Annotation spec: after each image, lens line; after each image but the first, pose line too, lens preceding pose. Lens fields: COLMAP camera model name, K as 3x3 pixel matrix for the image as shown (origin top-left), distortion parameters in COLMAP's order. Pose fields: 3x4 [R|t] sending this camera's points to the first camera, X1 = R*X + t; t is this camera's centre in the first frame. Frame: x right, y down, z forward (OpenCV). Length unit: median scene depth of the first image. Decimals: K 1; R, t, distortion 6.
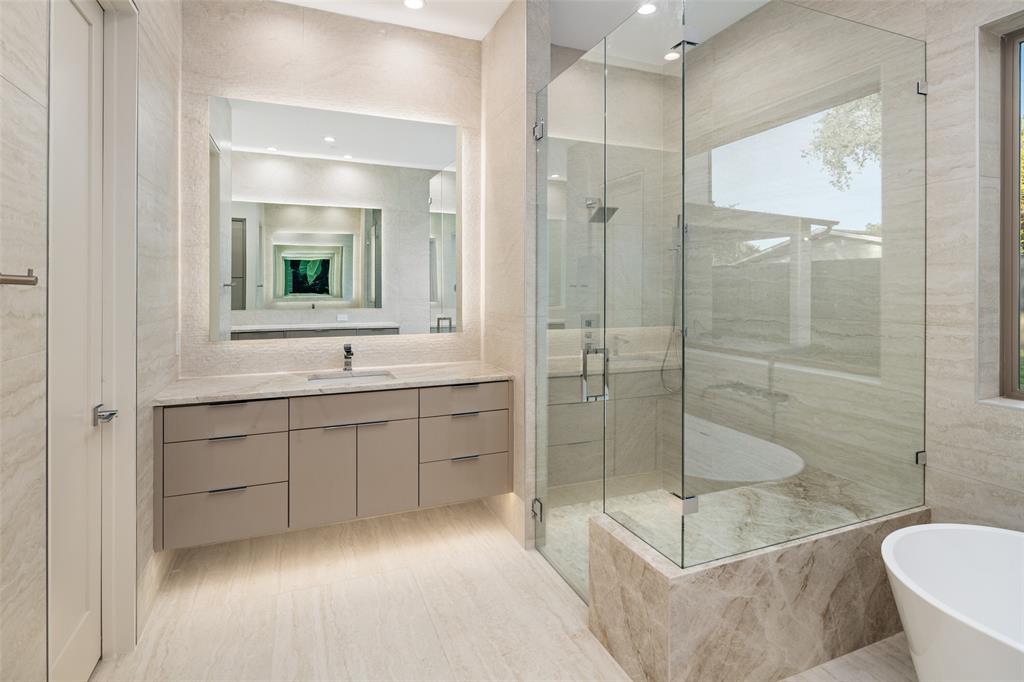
lens RADIAL K [[500.9, 0, 511.0], [0, 500.9, 315.2], [0, 0, 1]] dist [-0.000287, -0.000287]
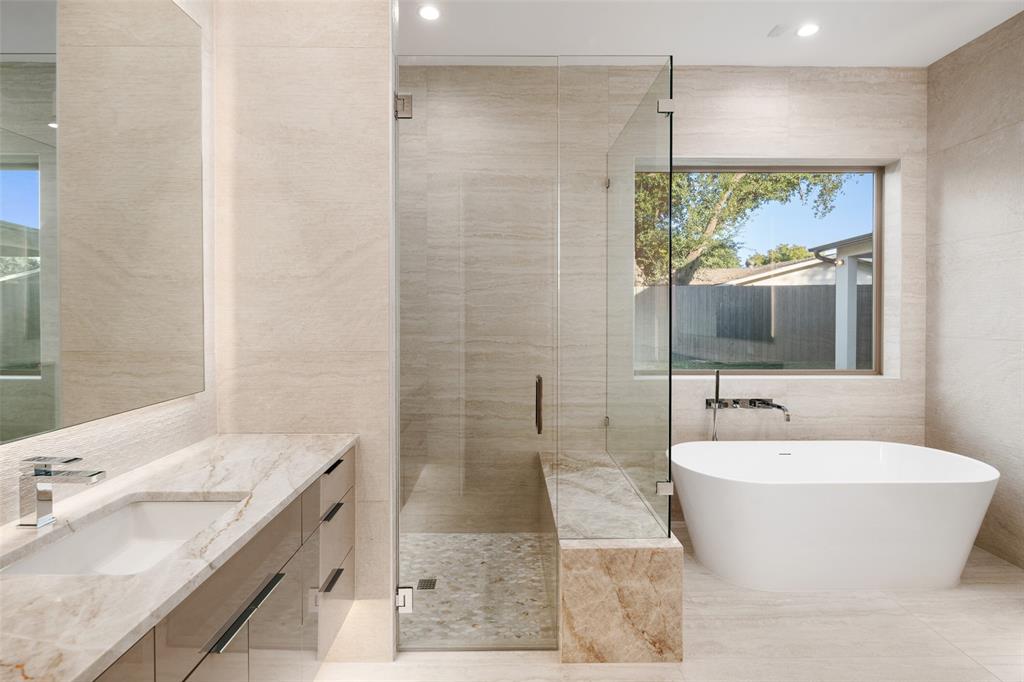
lens RADIAL K [[500.9, 0, 511.0], [0, 500.9, 315.2], [0, 0, 1]] dist [-0.000287, -0.000287]
pose [[0.375276, -0.011731, 0.926839, -0.847991], [0.041334, 0.999137, -0.004090, -0.062521], [-0.925991, 0.039845, 0.375437, 0.751081]]
